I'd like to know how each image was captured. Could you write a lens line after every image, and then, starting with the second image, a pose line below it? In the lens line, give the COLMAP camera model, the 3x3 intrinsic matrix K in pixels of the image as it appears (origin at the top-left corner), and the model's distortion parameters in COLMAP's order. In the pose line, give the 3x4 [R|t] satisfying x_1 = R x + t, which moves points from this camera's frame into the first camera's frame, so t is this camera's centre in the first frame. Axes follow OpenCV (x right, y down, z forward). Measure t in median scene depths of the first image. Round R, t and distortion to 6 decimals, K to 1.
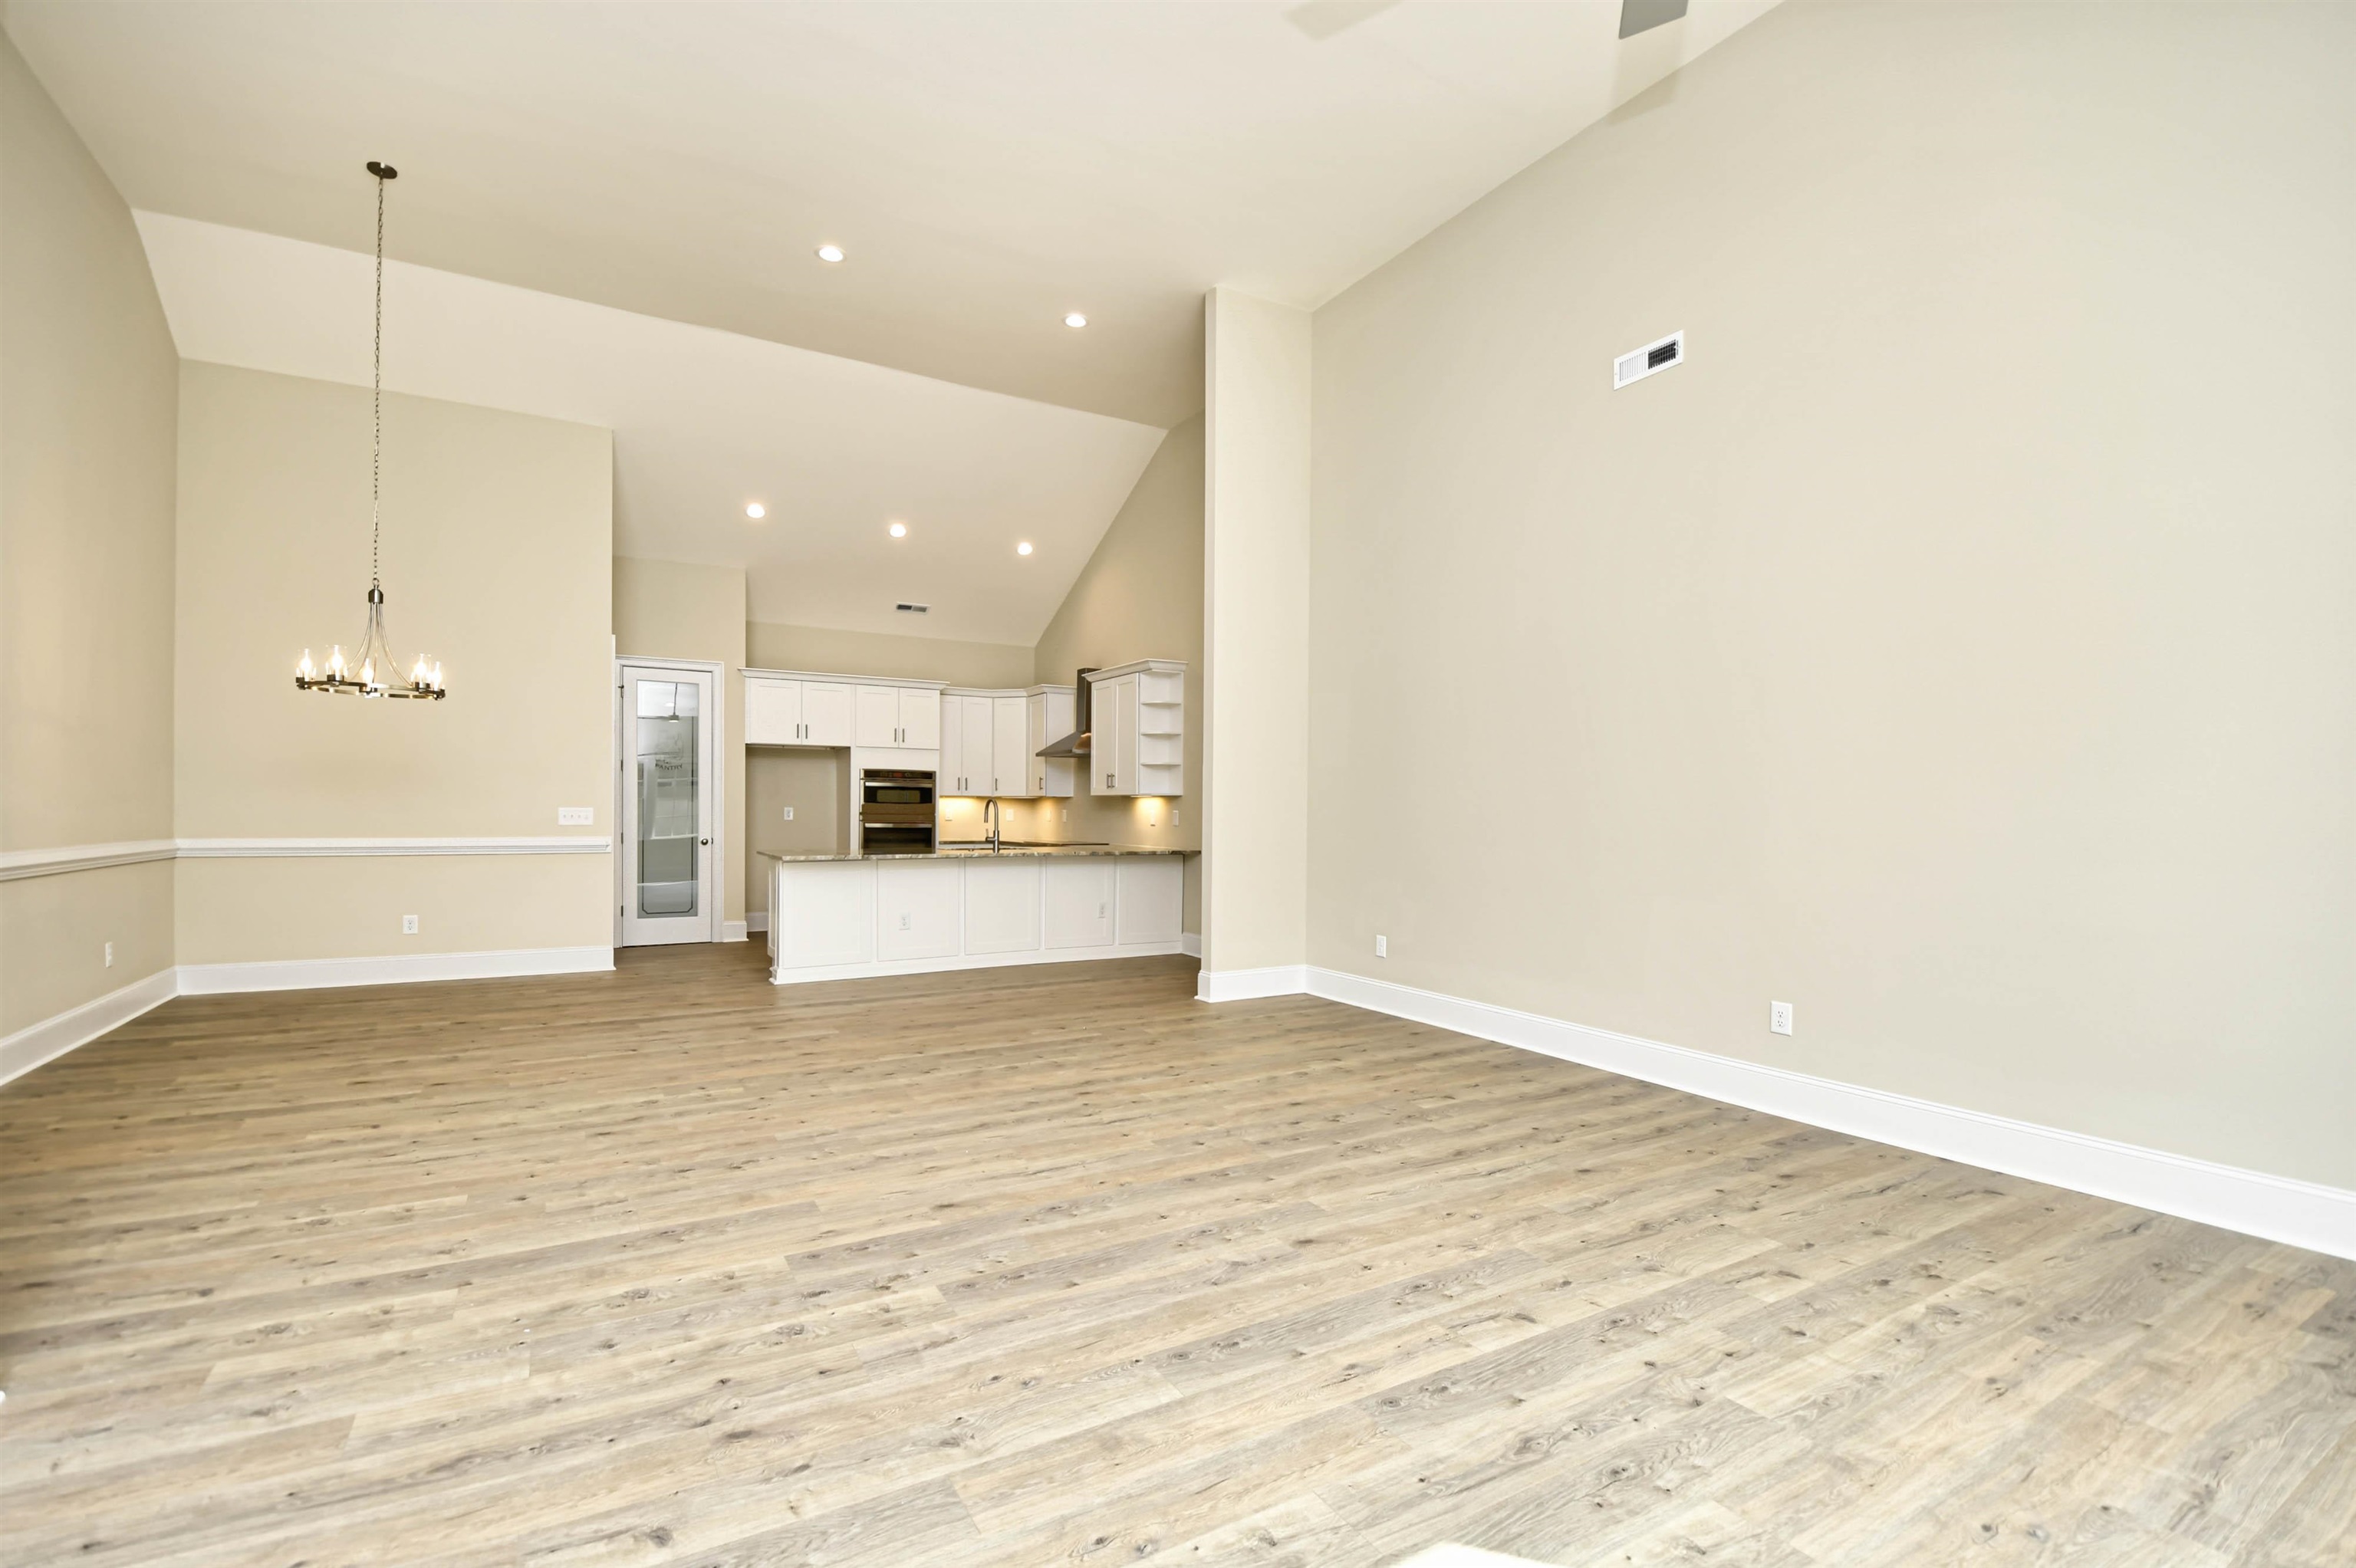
lens RADIAL K [[1047.6, 0, 1187.1], [0, 1047.6, 806.1], [0, 0, 1]] dist [0.005508, -0.011353]
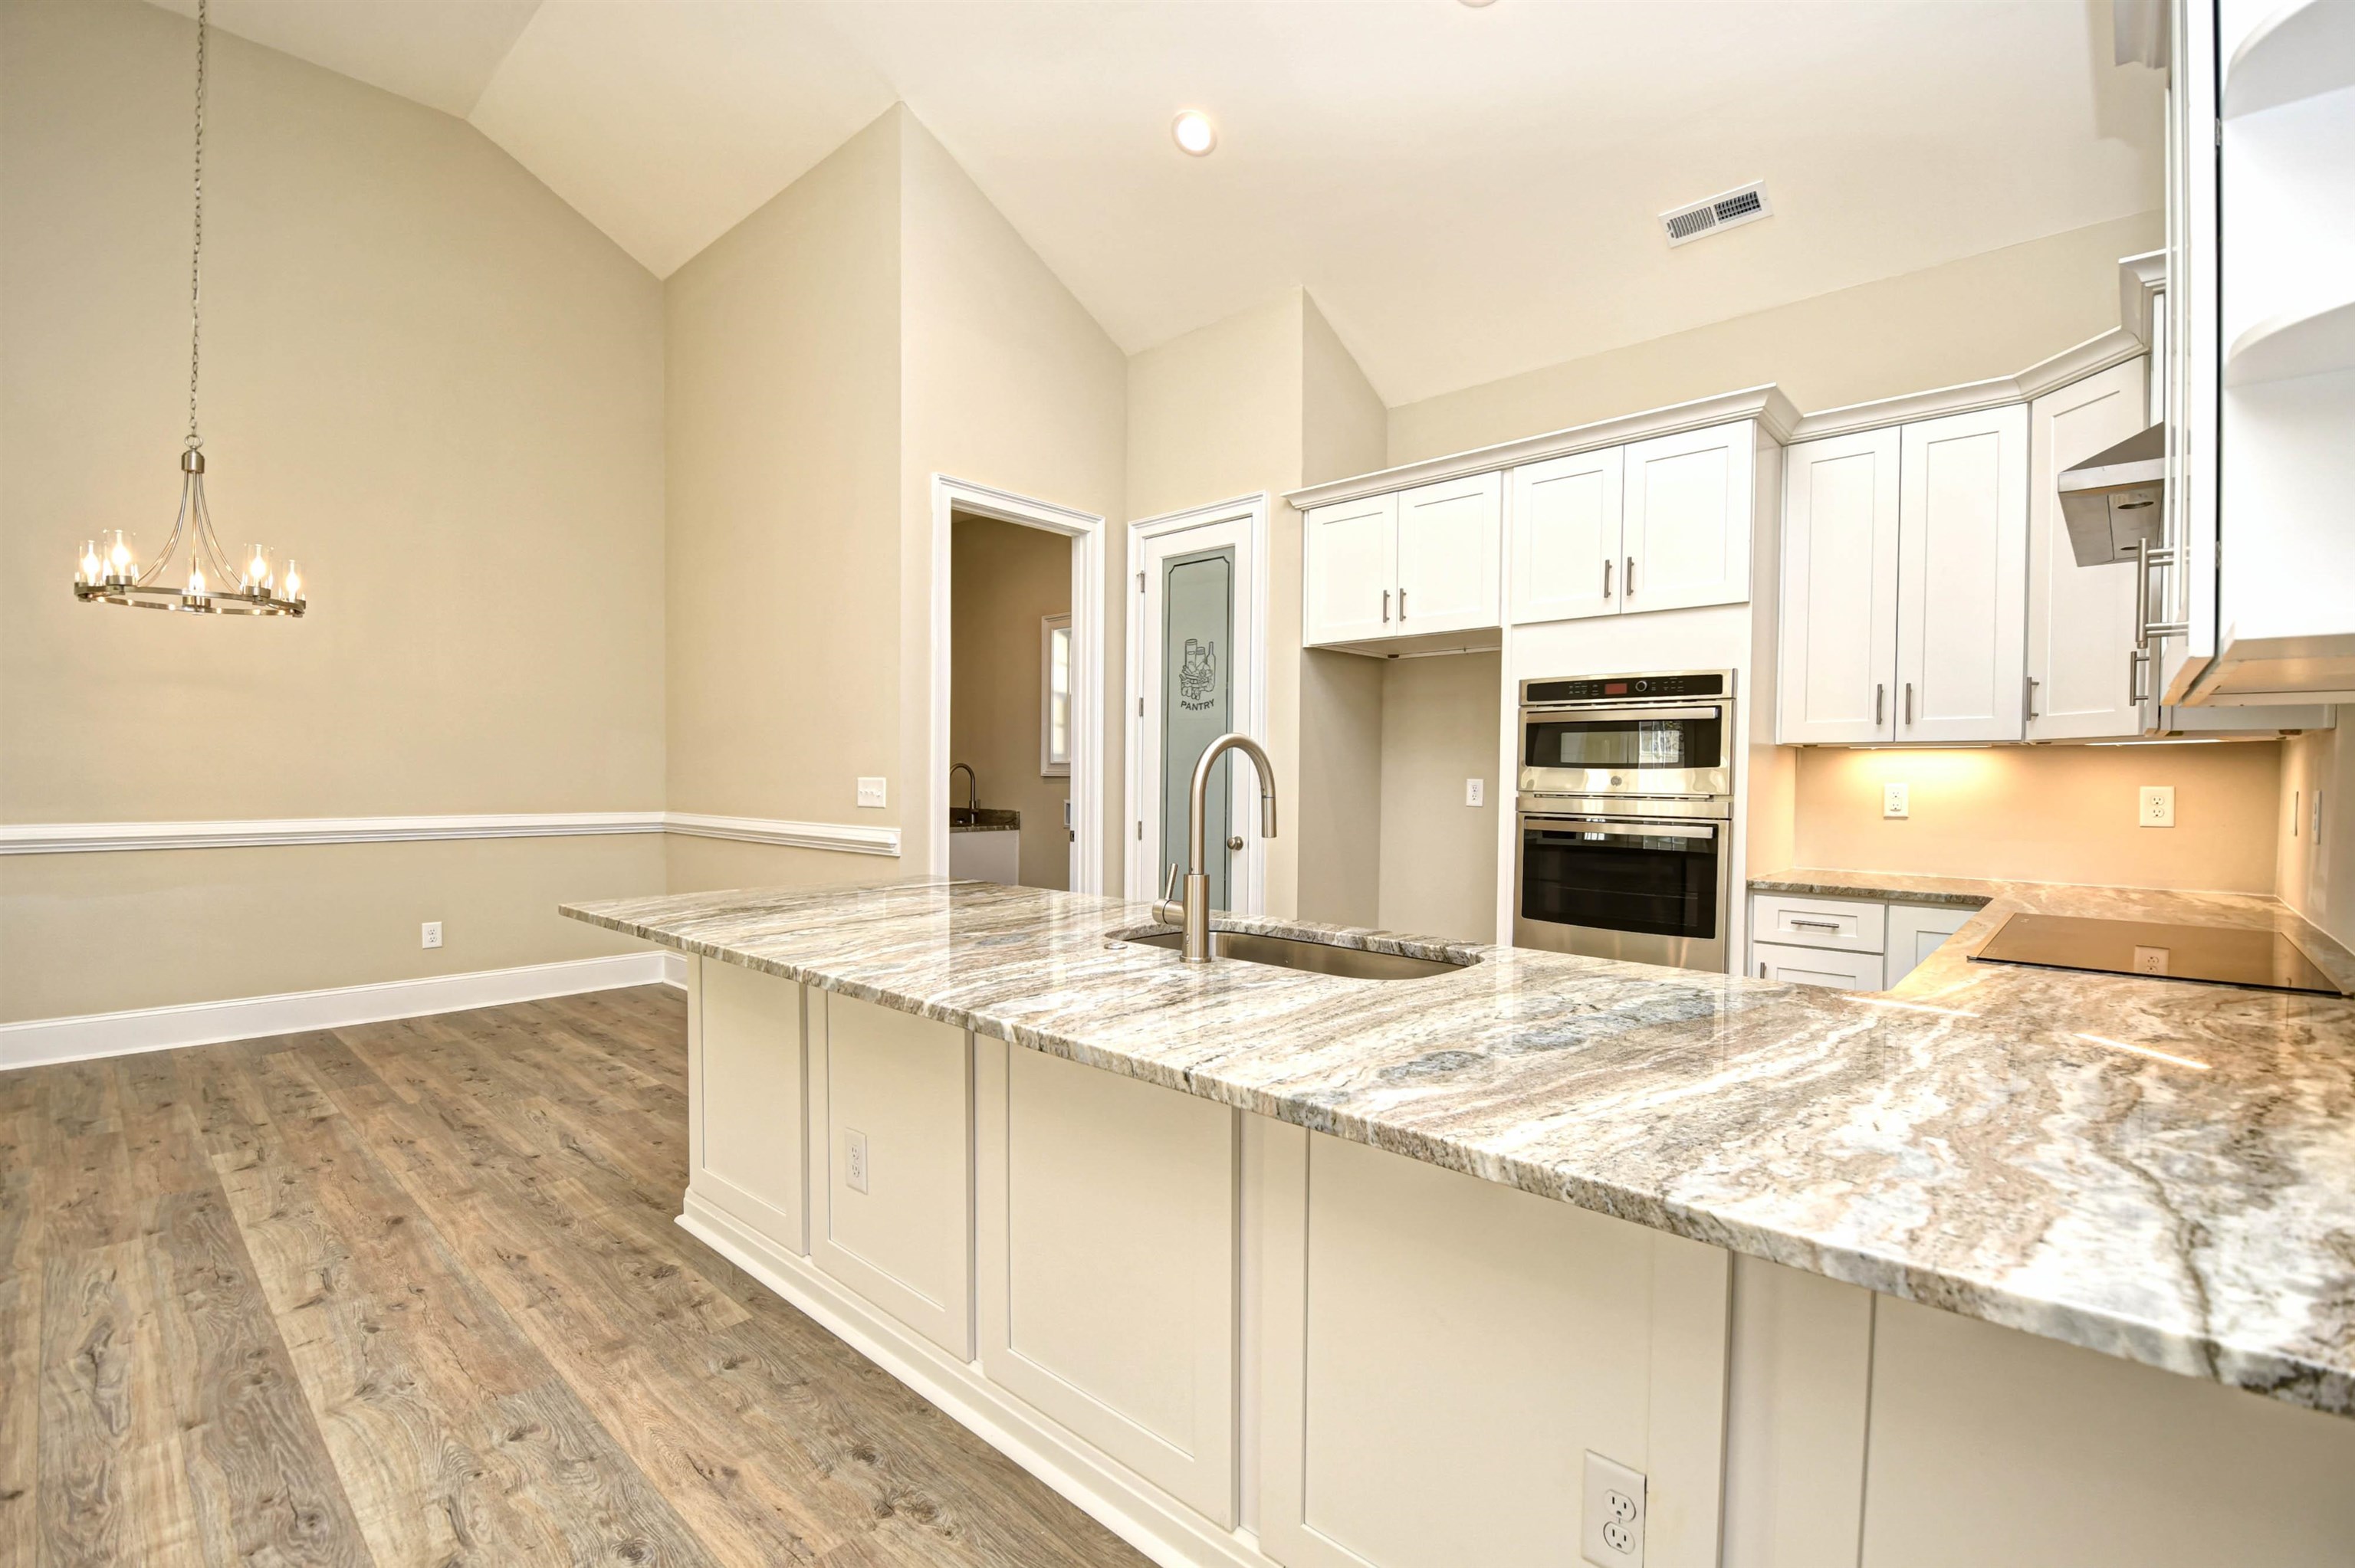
lens RADIAL K [[1047.1, 0, 1174.8], [0, 1047.1, 785.1], [0, 0, 1]] dist [0.005508, -0.011353]
pose [[0.286486, 0.009337, -0.958039, 0.077912], [-0.000993, 0.999955, 0.009448, -0.000017], [0.958084, -0.001756, 0.286483, 2.128018]]
